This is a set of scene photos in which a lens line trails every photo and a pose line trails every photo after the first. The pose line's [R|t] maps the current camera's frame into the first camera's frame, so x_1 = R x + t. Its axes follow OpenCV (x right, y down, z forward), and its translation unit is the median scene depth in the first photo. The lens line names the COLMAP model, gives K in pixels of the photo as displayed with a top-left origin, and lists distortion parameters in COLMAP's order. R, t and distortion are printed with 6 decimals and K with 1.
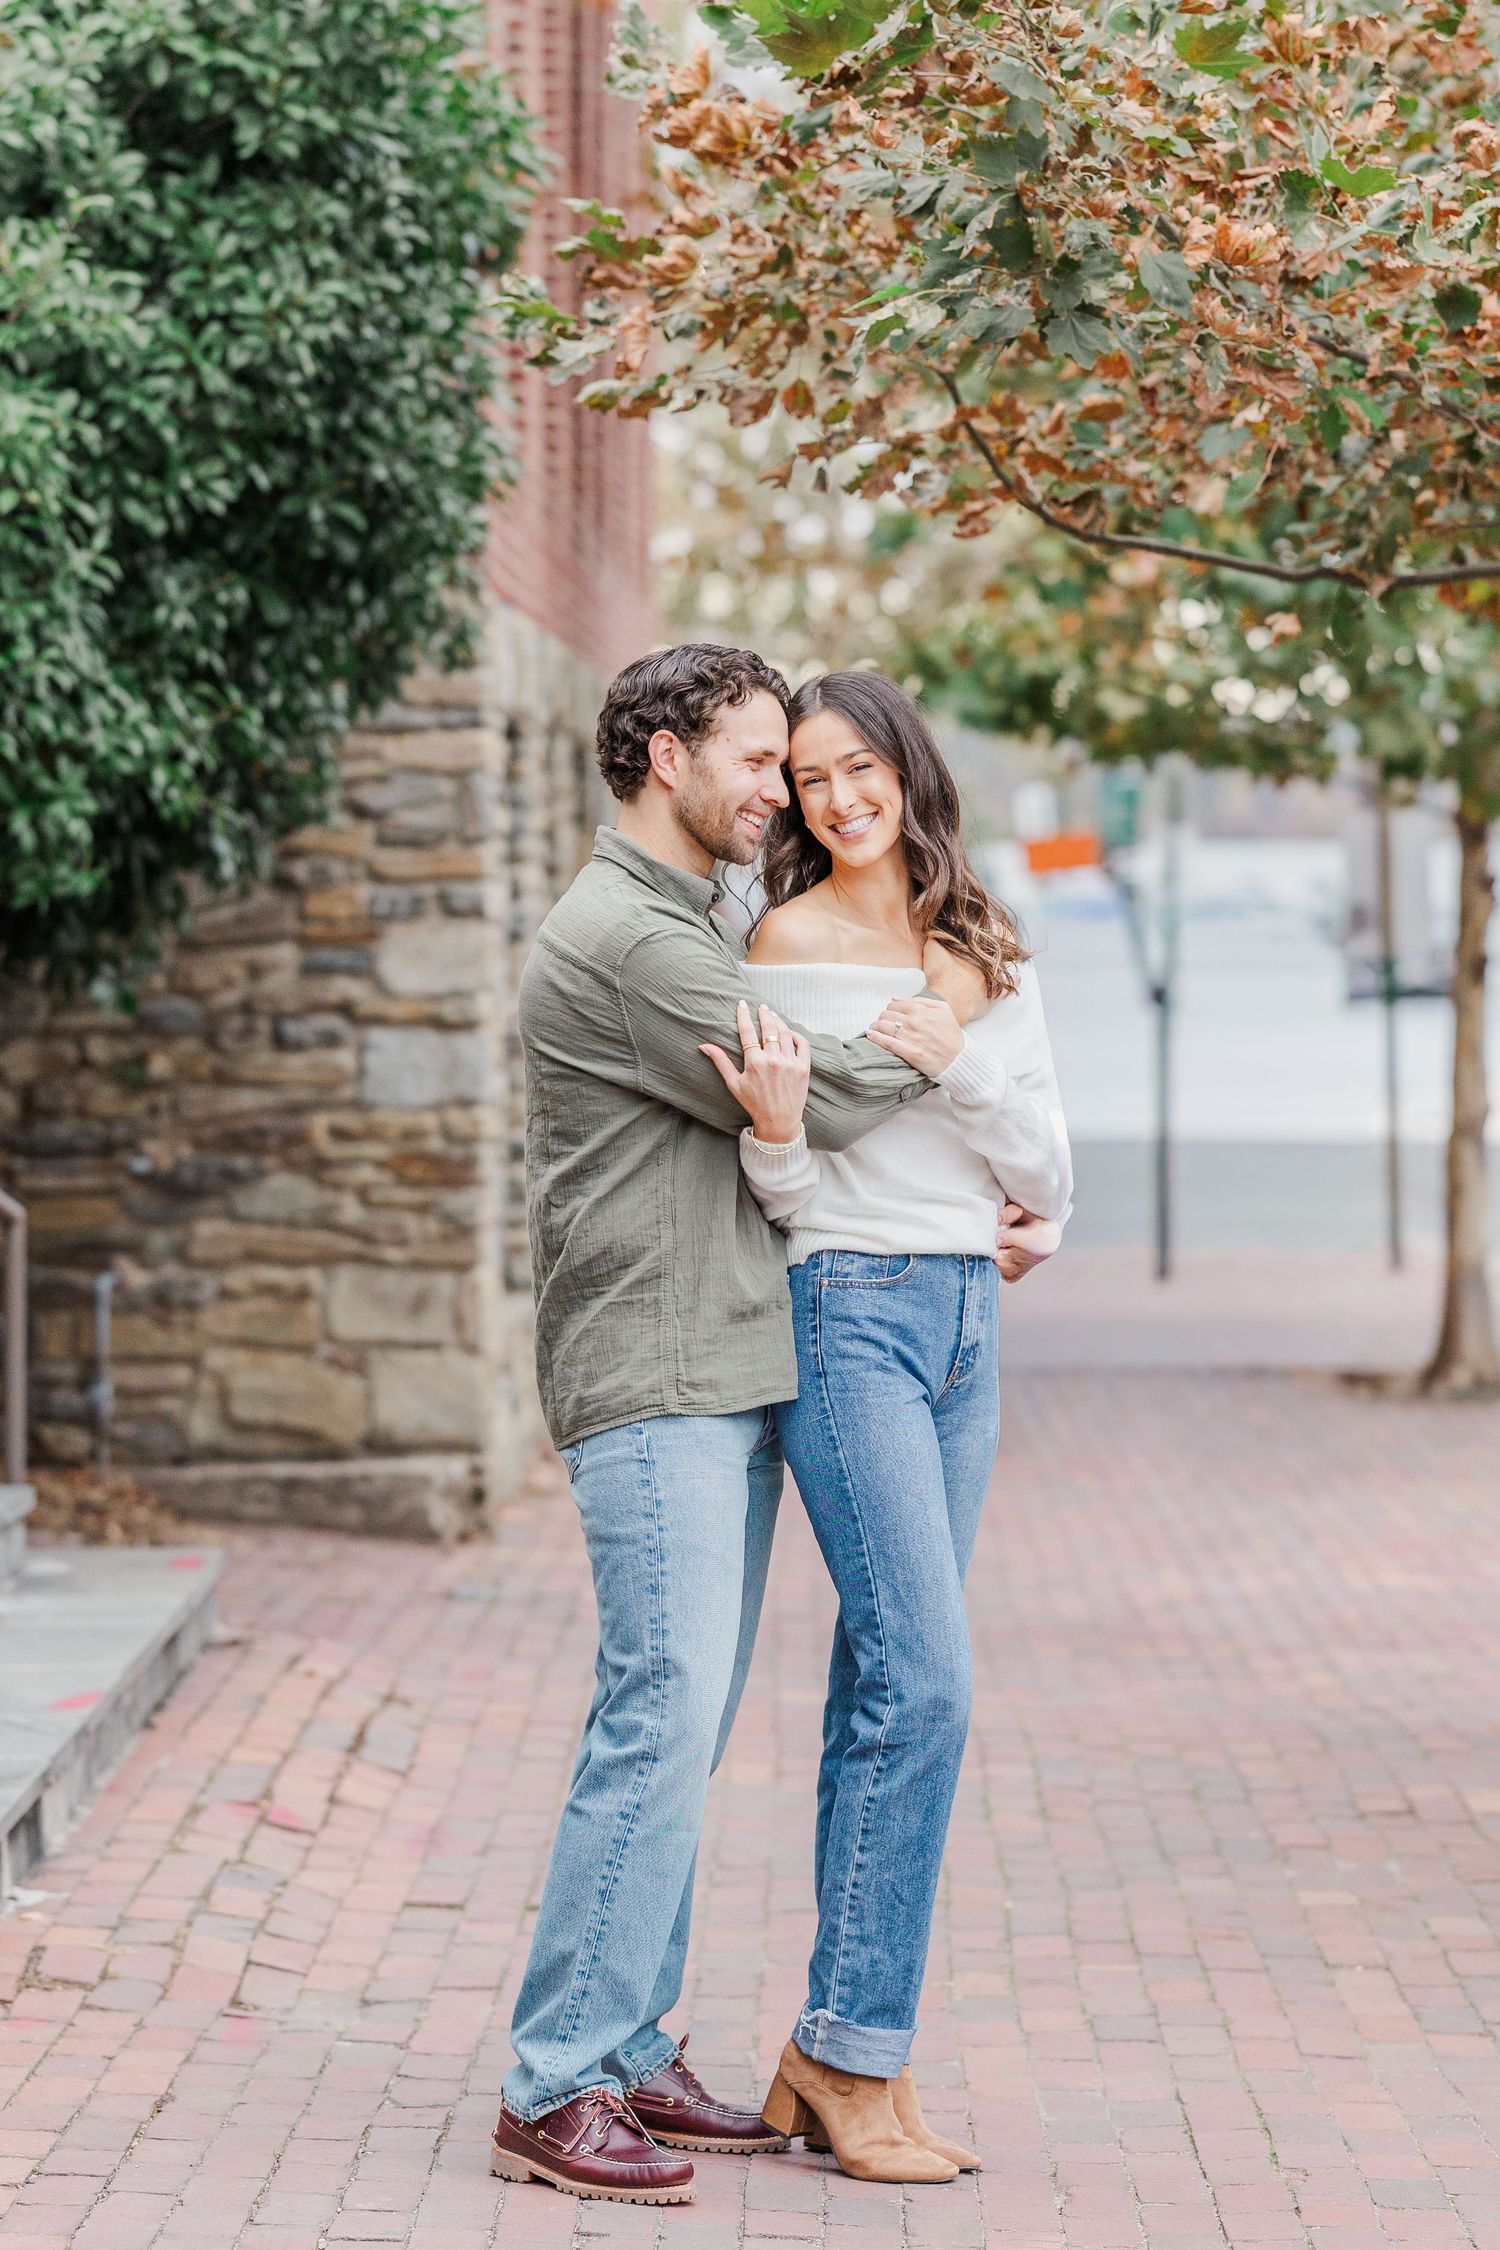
lens RADIAL K [[5391.4, 0, 848.8], [0, 5391.4, 1120.4], [0, 0, 1]] dist [-0.007732, -0.195603]
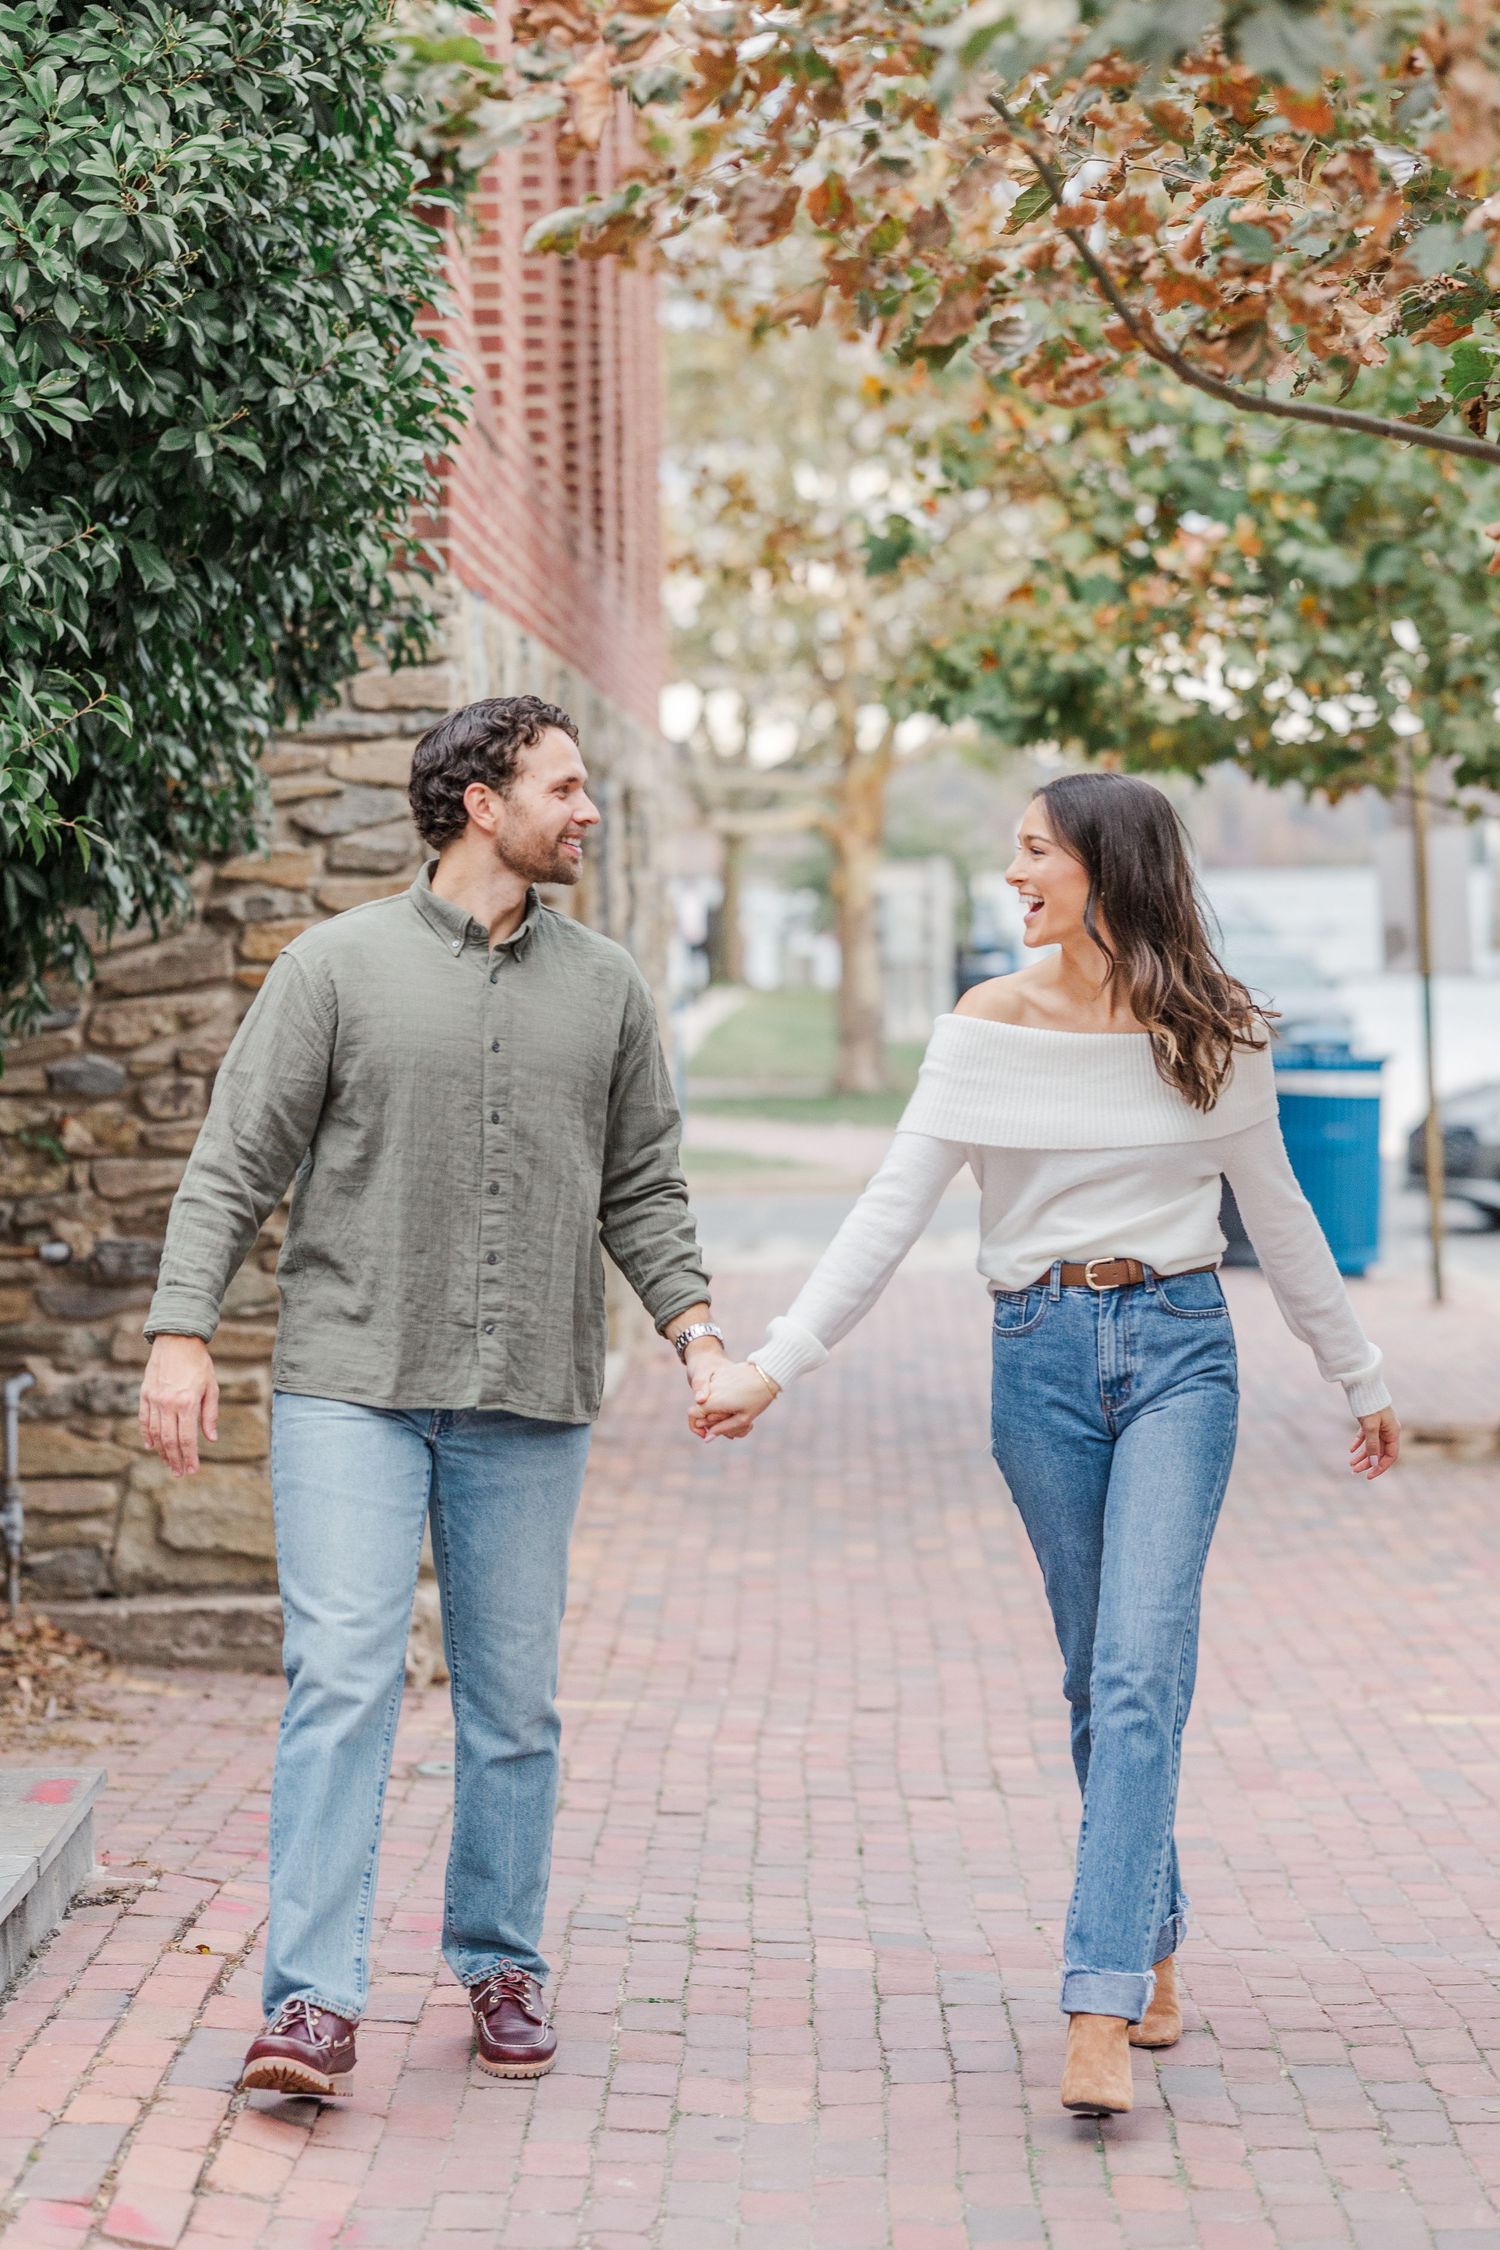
lens RADIAL K [[5391.4, 0, 848.8], [0, 5391.4, 1120.4], [0, 0, 1]] dist [-0.007732, -0.195603]
pose [[0.999781, -0.020910, -0.000160, -0.006333], [0.020909, 0.999770, -0.004693, -0.008619], [0.000258, 0.004688, 0.999989, 0.209158]]
